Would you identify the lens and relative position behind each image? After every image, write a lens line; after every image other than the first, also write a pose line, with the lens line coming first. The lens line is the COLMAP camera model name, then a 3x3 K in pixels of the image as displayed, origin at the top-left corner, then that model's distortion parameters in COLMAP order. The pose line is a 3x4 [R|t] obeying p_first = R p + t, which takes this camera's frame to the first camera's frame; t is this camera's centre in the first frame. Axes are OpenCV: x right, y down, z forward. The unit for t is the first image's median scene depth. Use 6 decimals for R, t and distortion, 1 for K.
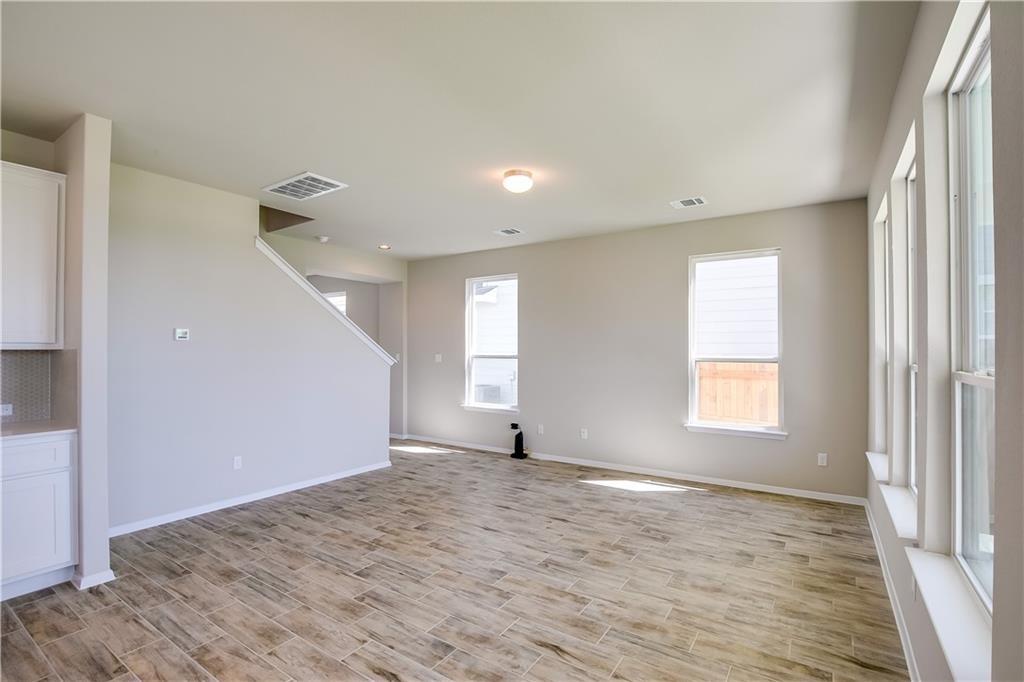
lens RADIAL K [[474.1, 0, 514.0], [0, 474.1, 345.2], [0, 0, 1]] dist [-0.045197, 0.010887]
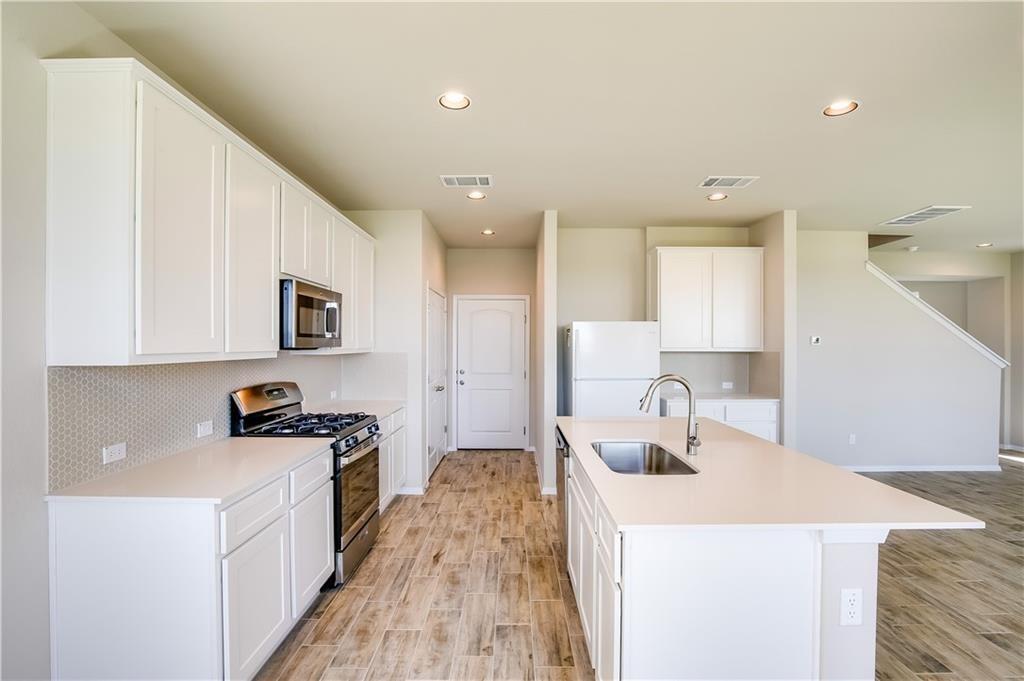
lens RADIAL K [[466.0, 0, 517.4], [0, 466.0, 346.6], [0, 0, 1]] dist [-0.031615, 0.007681]
pose [[0.554182, 0.002270, -0.832393, -0.065252], [0.005211, 0.999967, 0.006196, -0.022793], [0.832379, -0.007771, 0.554152, -0.632742]]
